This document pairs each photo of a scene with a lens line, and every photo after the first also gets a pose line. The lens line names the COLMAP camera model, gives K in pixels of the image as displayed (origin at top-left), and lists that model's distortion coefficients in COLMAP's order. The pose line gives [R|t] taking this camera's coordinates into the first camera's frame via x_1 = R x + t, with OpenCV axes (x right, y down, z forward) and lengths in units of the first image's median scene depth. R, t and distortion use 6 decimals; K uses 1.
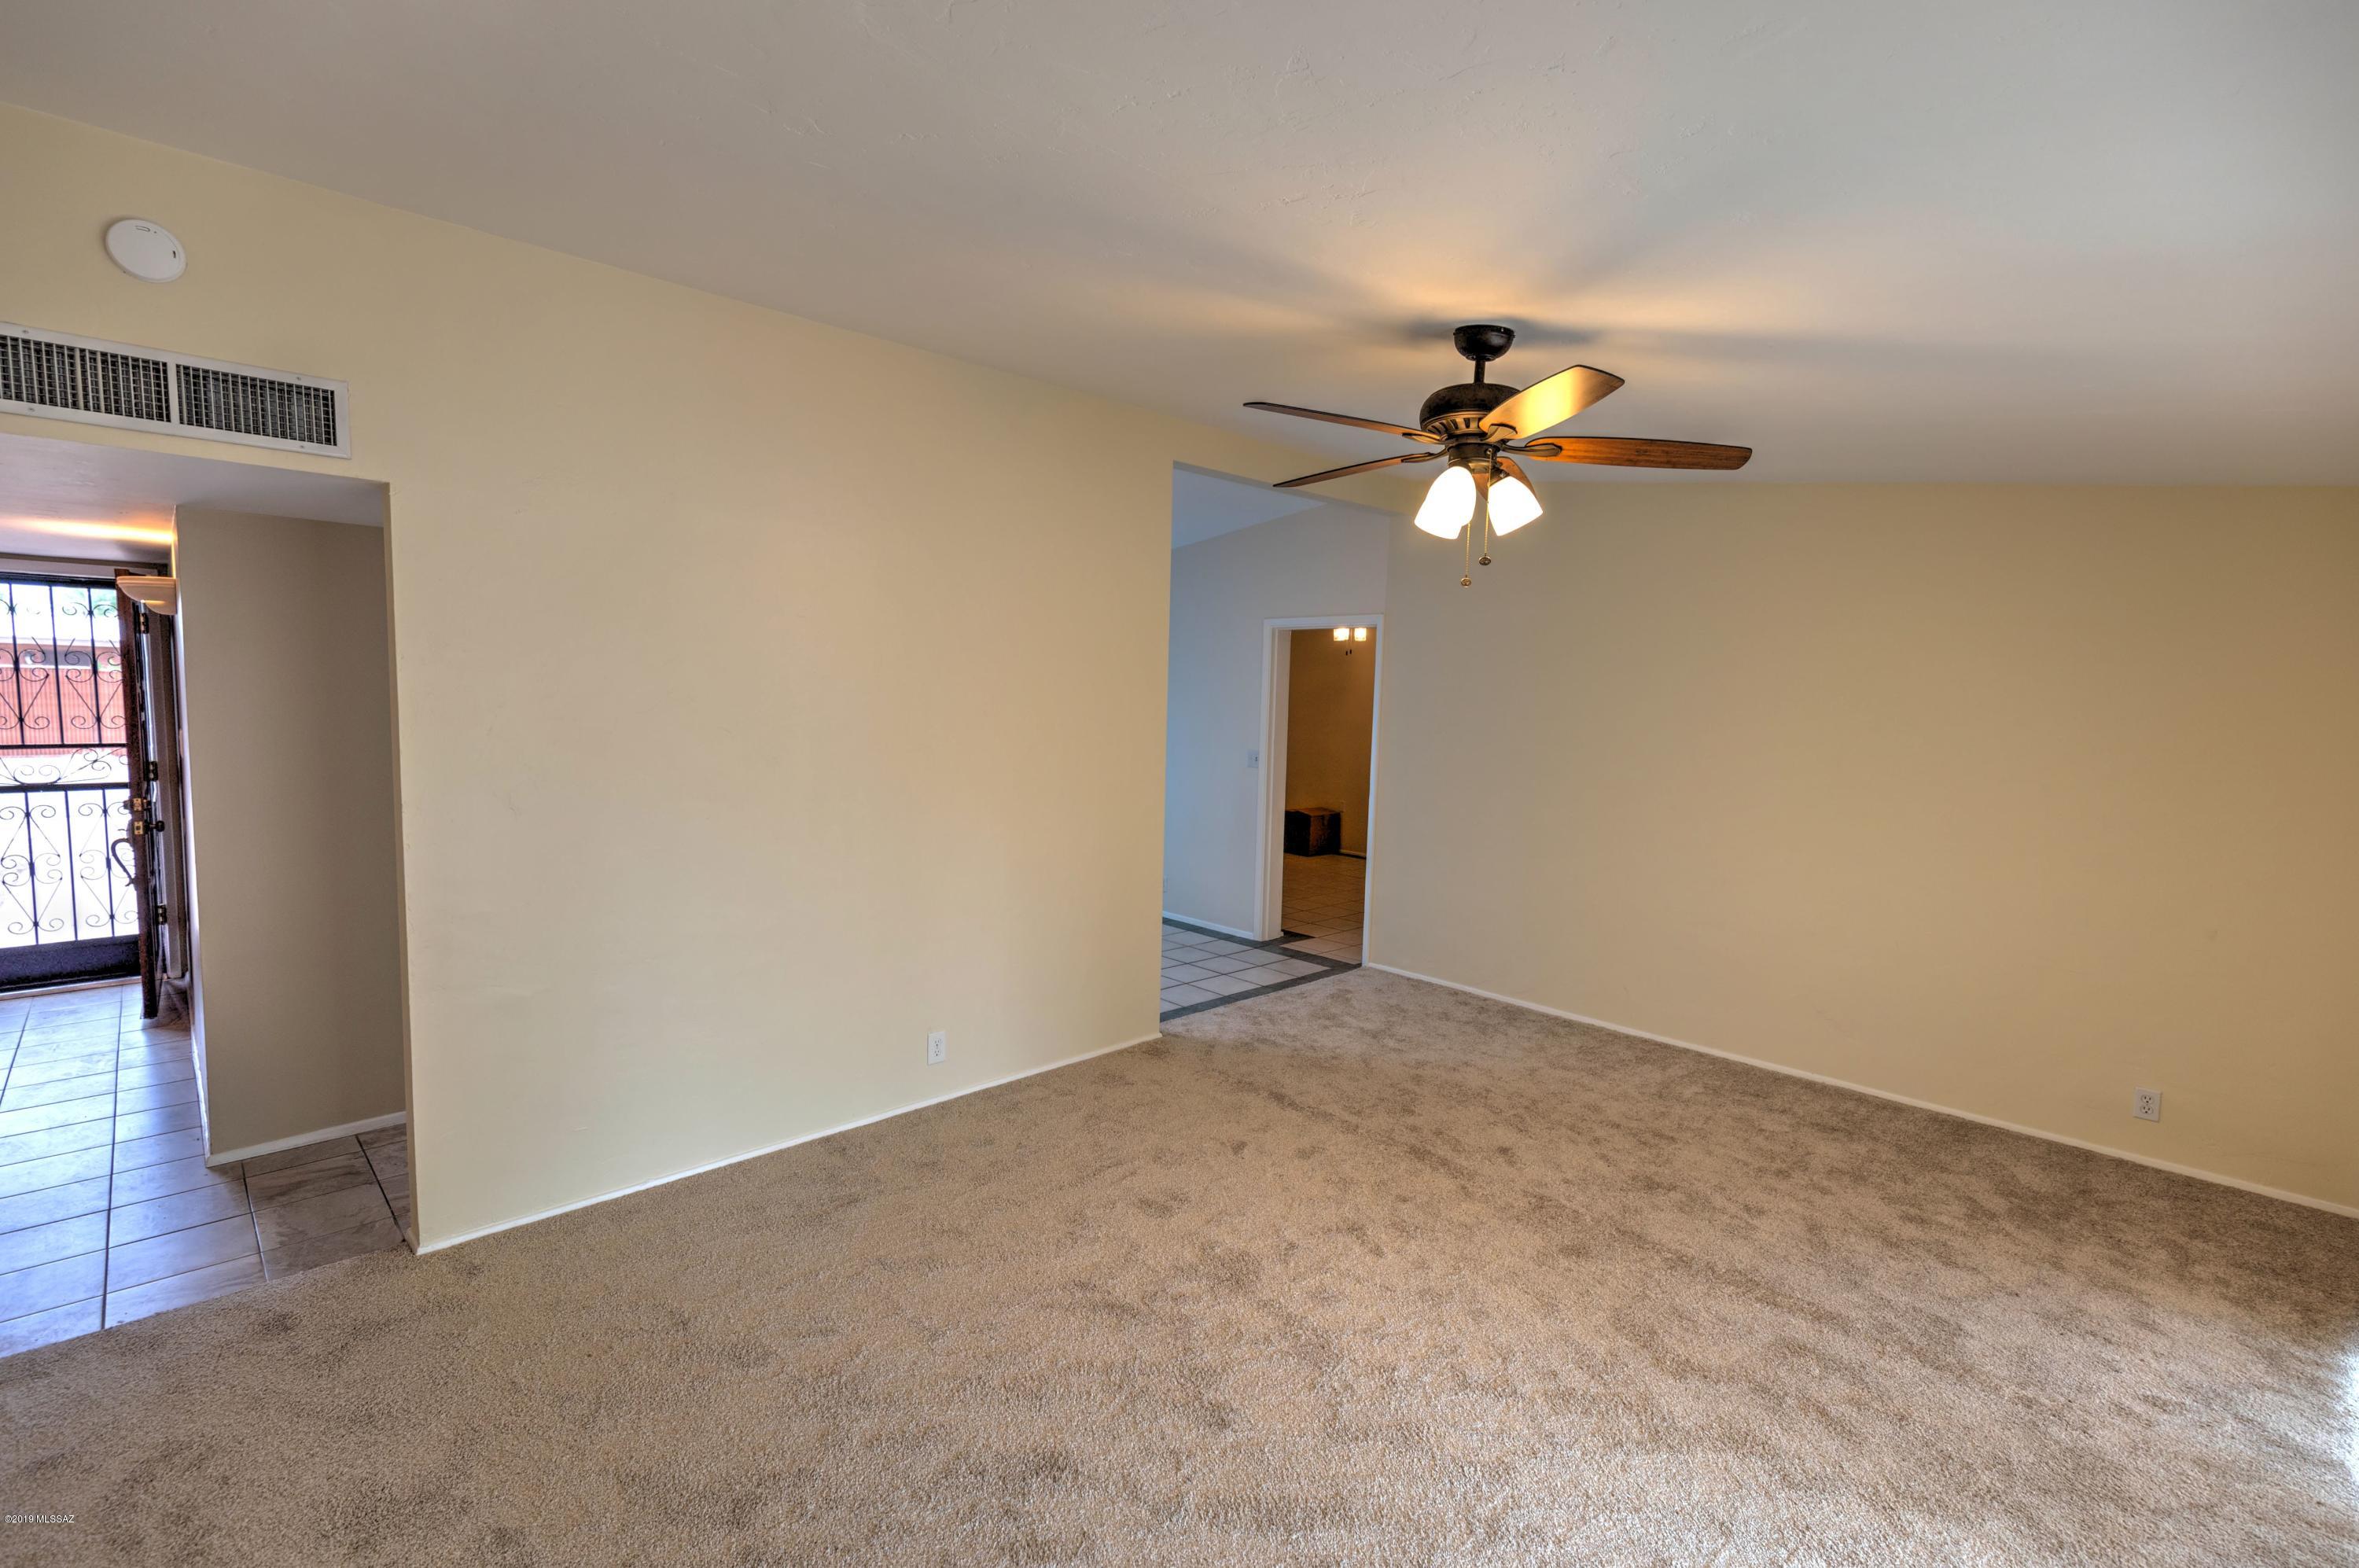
lens RADIAL K [[1065.2, 0, 1178.2], [0, 1065.2, 777.0], [0, 0, 1]] dist [0.013024, -0.000320]
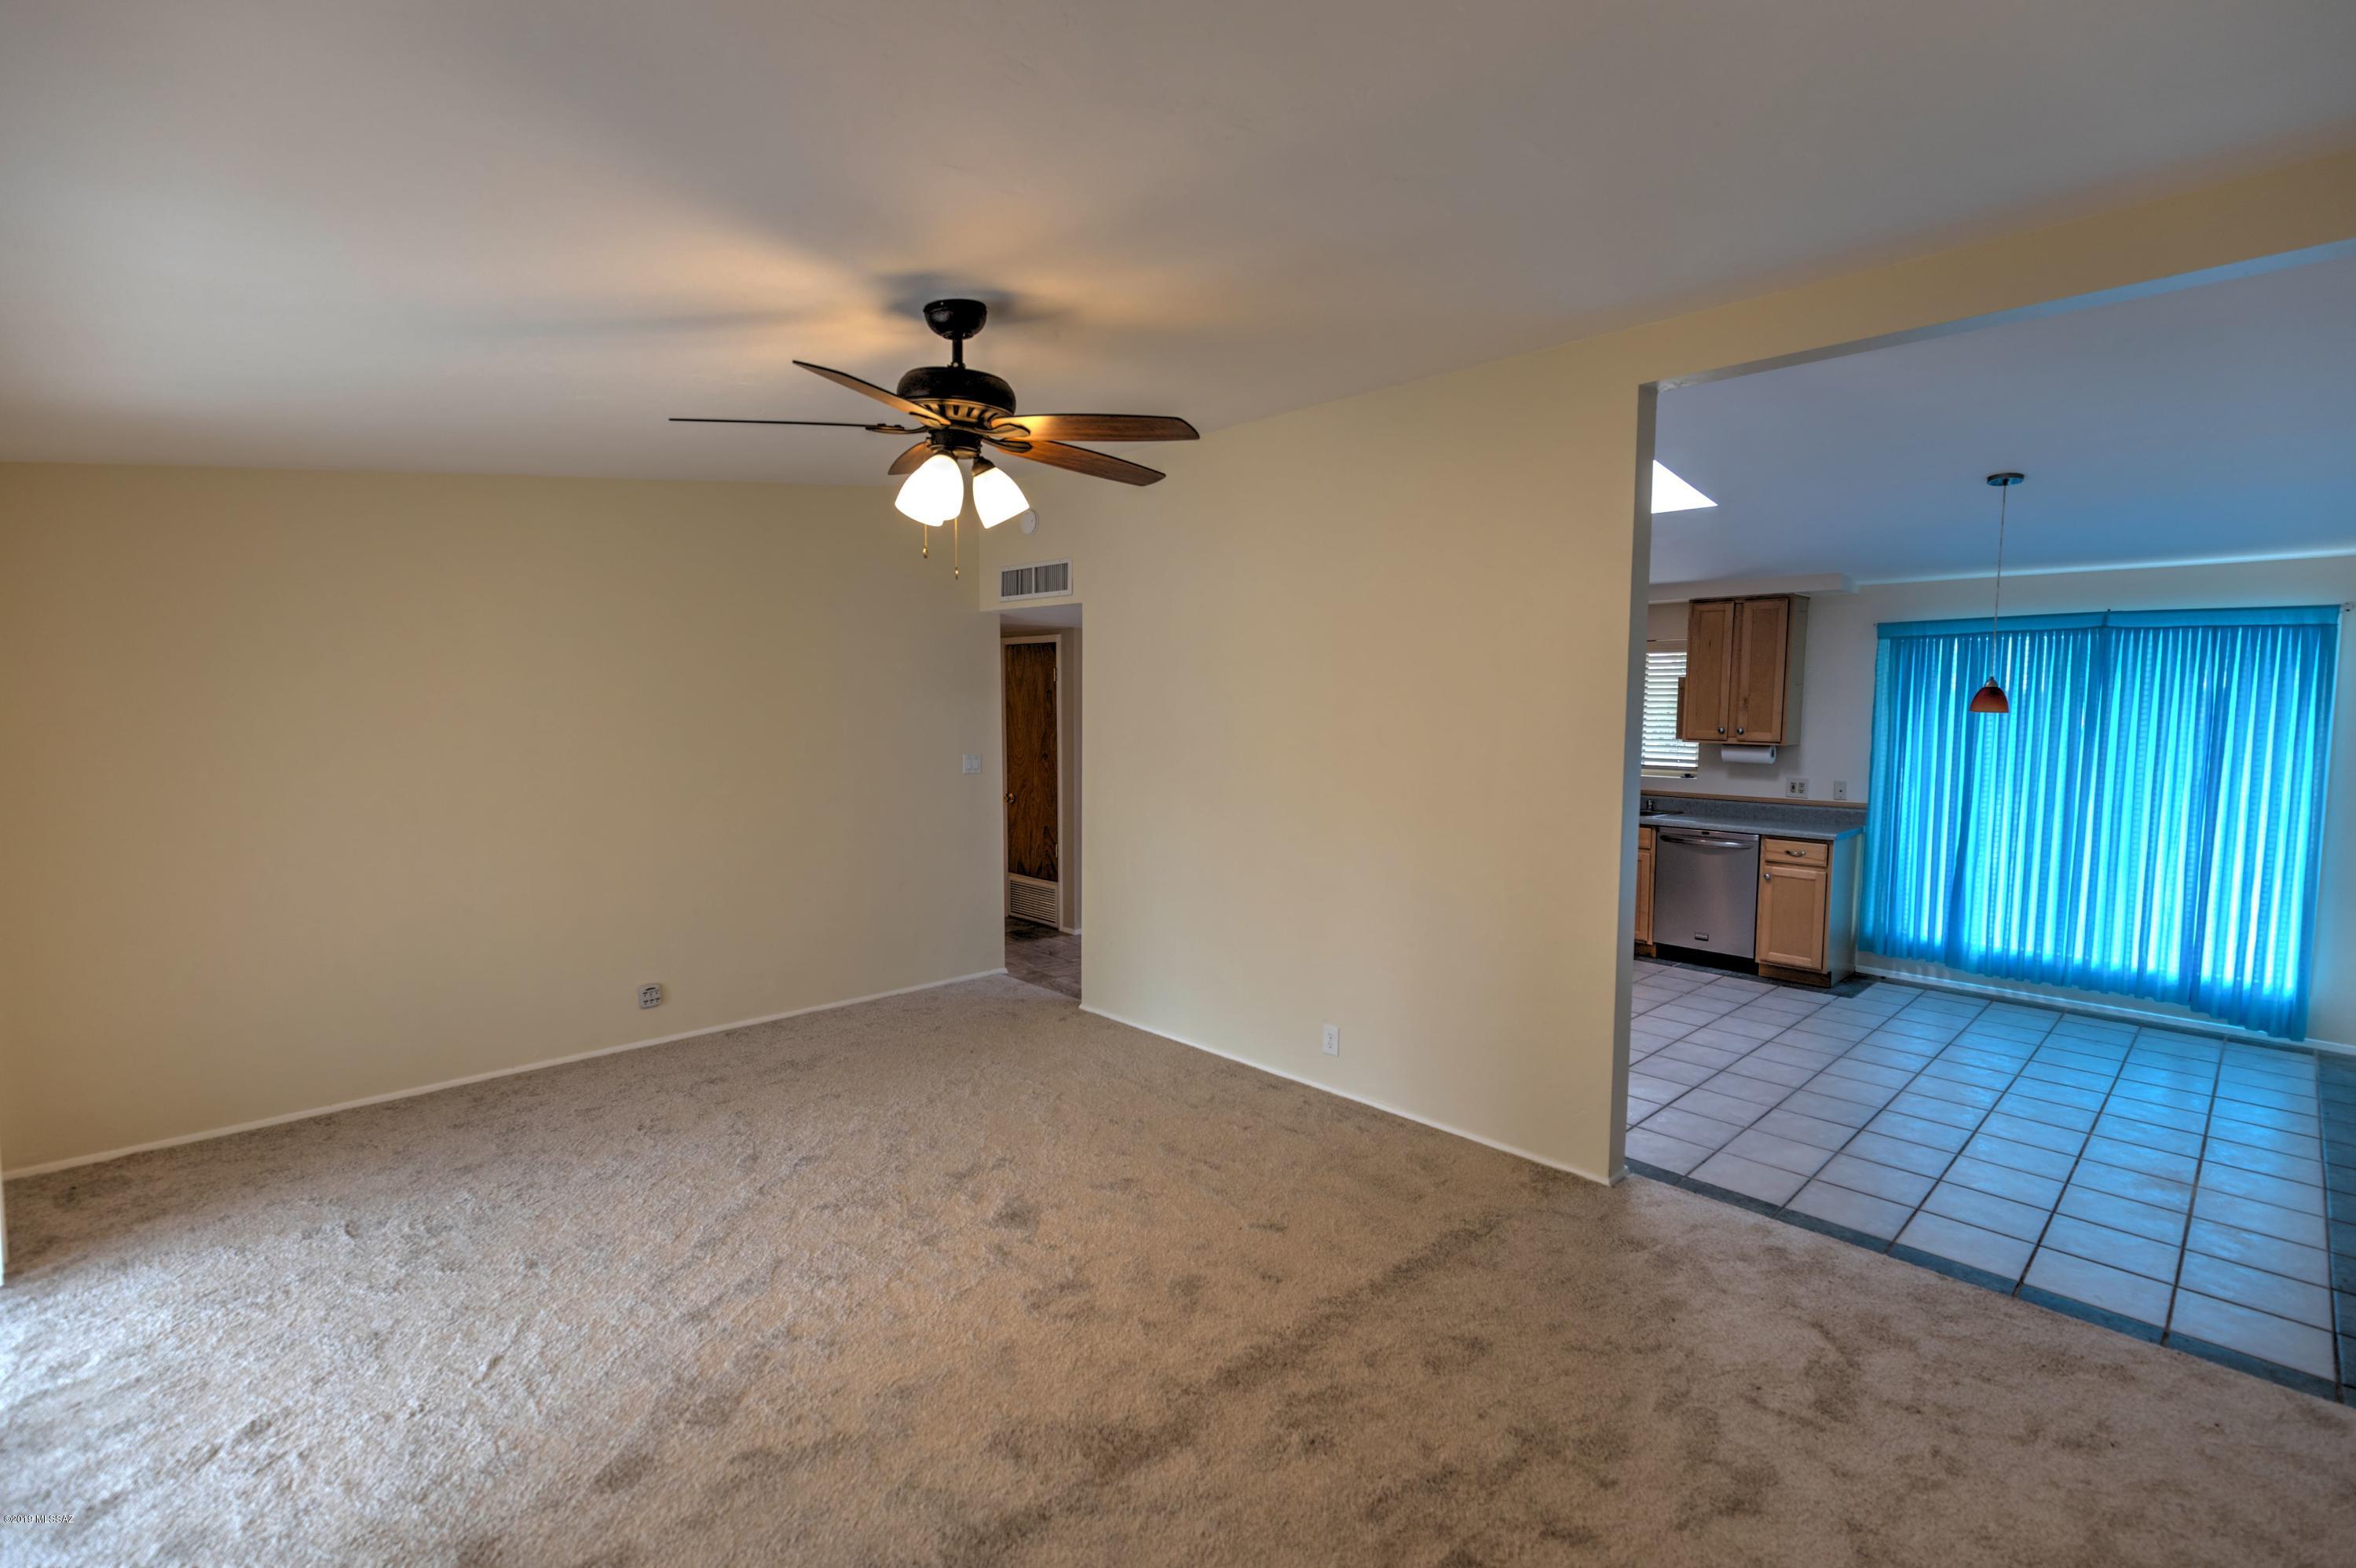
lens RADIAL K [[1063.7, 0, 1182.0], [0, 1063.7, 779.4], [0, 0, 1]] dist [0.013024, -0.000320]
pose [[-0.002505, 0.044545, -0.999004, 0.879427], [-0.093917, 0.994581, 0.044583, -0.041889], [0.995577, 0.093935, 0.001692, 0.877324]]
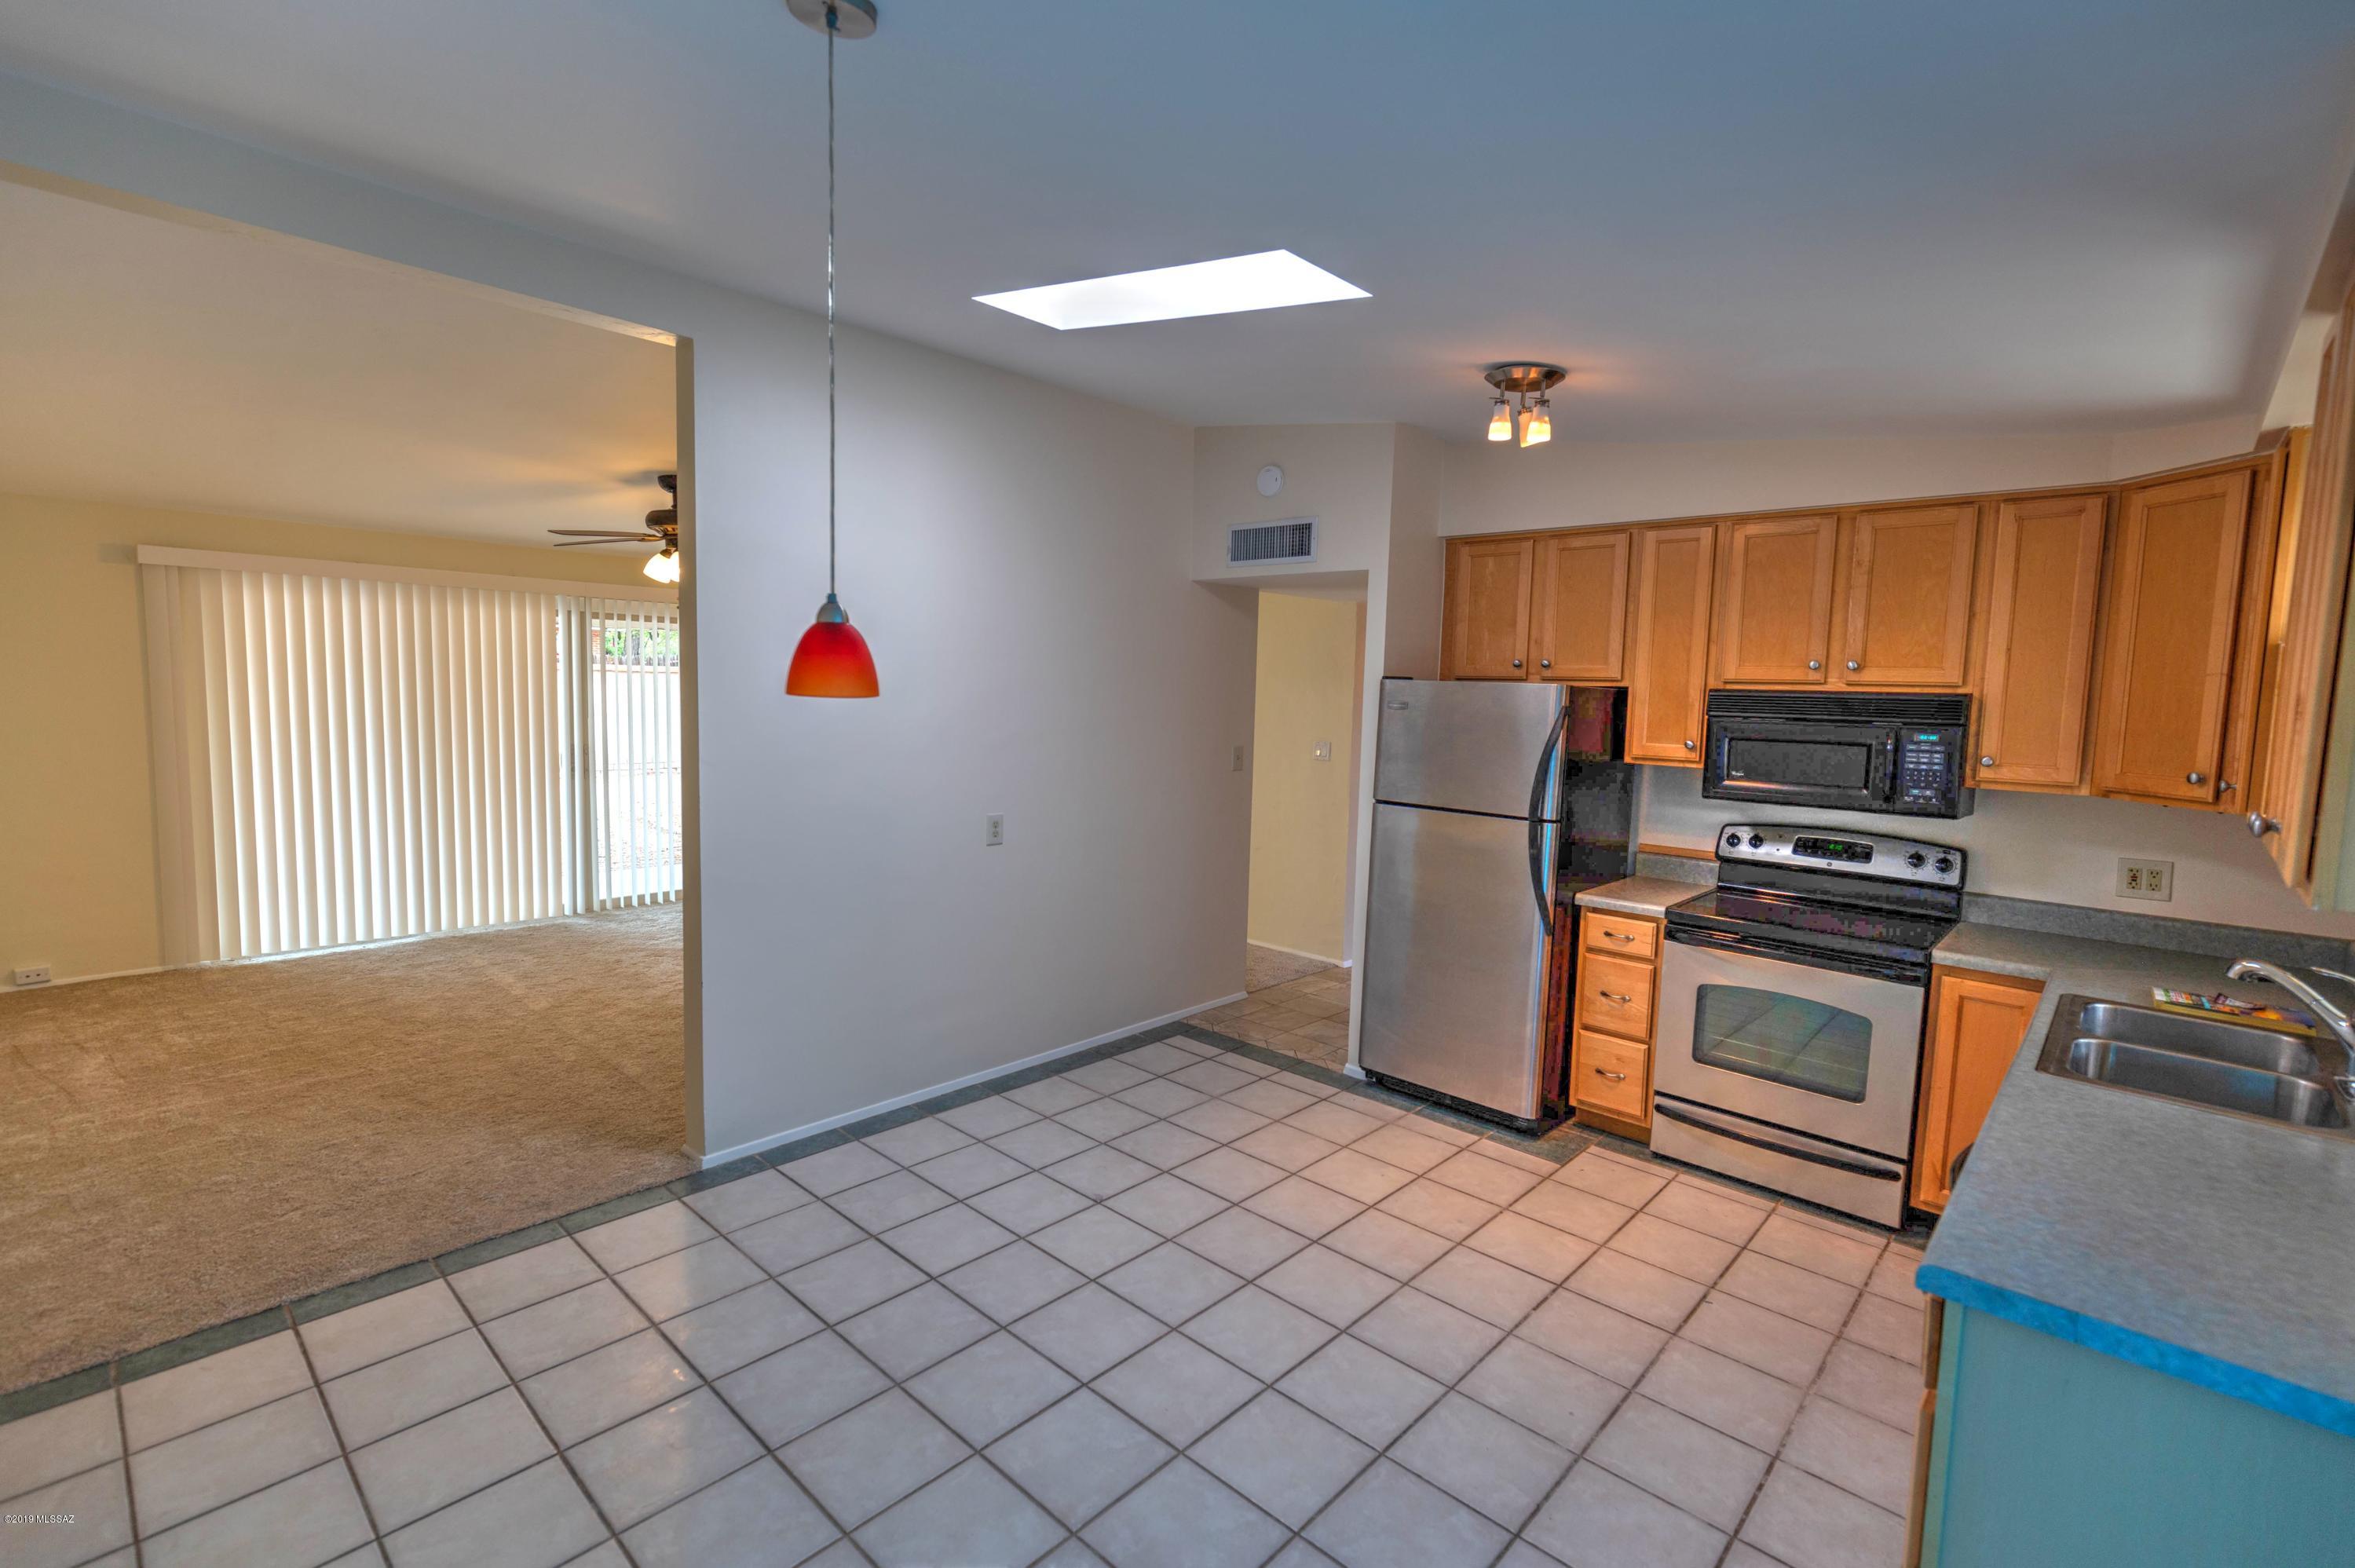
lens RADIAL K [[1063.3, 0, 1174.5], [0, 1063.3, 775.1], [0, 0, 1]] dist [0.013024, -0.000320]
pose [[-0.996899, -0.055430, -0.055848, -0.381916], [-0.064424, 0.982484, 0.174855, -0.193963], [0.045178, 0.177911, -0.983009, 2.149723]]
